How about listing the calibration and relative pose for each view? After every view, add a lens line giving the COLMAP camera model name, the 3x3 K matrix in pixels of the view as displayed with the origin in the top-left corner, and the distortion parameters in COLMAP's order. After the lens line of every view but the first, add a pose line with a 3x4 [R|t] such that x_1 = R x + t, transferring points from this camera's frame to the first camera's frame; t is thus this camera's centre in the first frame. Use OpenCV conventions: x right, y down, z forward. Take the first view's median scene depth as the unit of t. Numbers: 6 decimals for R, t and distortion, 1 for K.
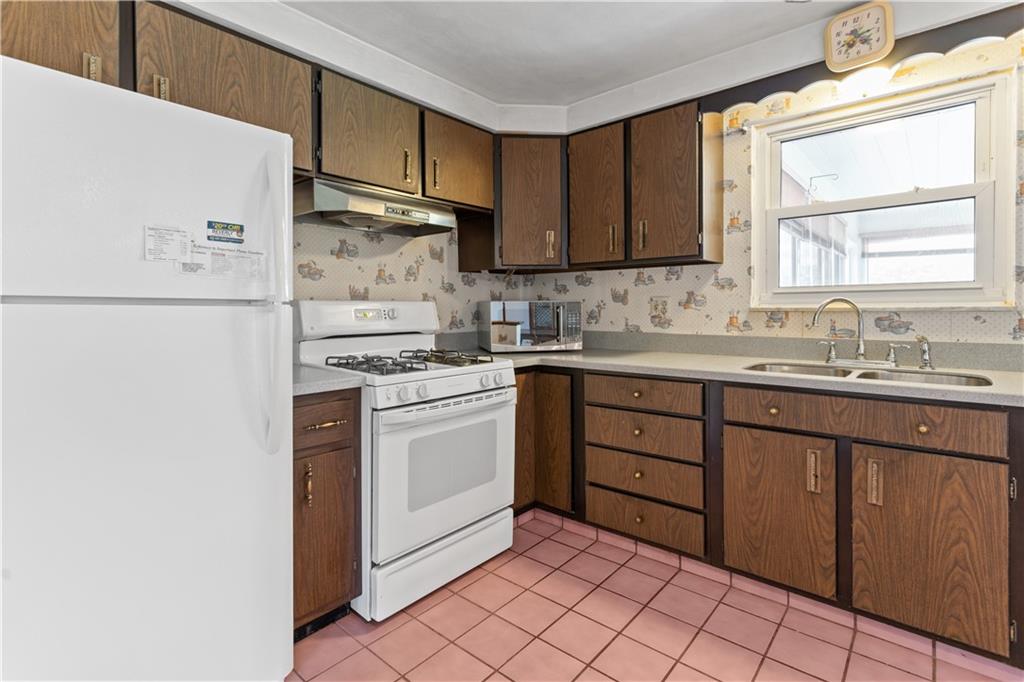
lens RADIAL K [[489.2, 0, 507.5], [0, 489.2, 315.3], [0, 0, 1]] dist [0.001327, 0.000215]
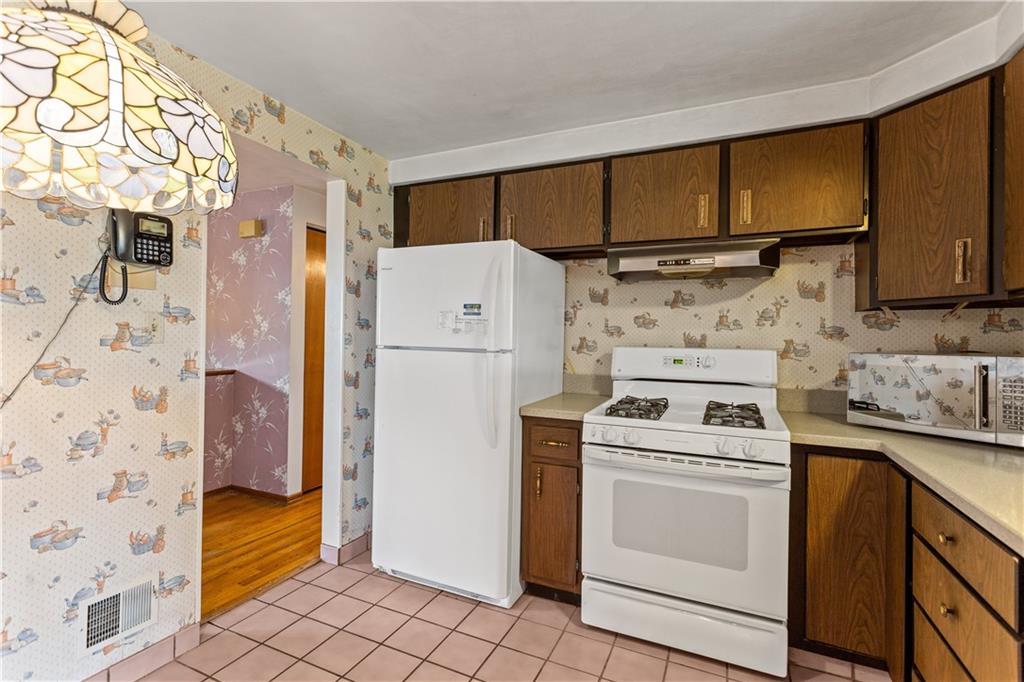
lens RADIAL K [[481.1, 0, 509.0], [0, 481.1, 335.5], [0, 0, 1]] dist [0.000584, 0.000425]
pose [[0.282183, 0.003233, -0.959355, 0.608557], [-0.029481, 0.999551, -0.005303, -0.041351], [0.958908, 0.029779, 0.282152, 0.368267]]
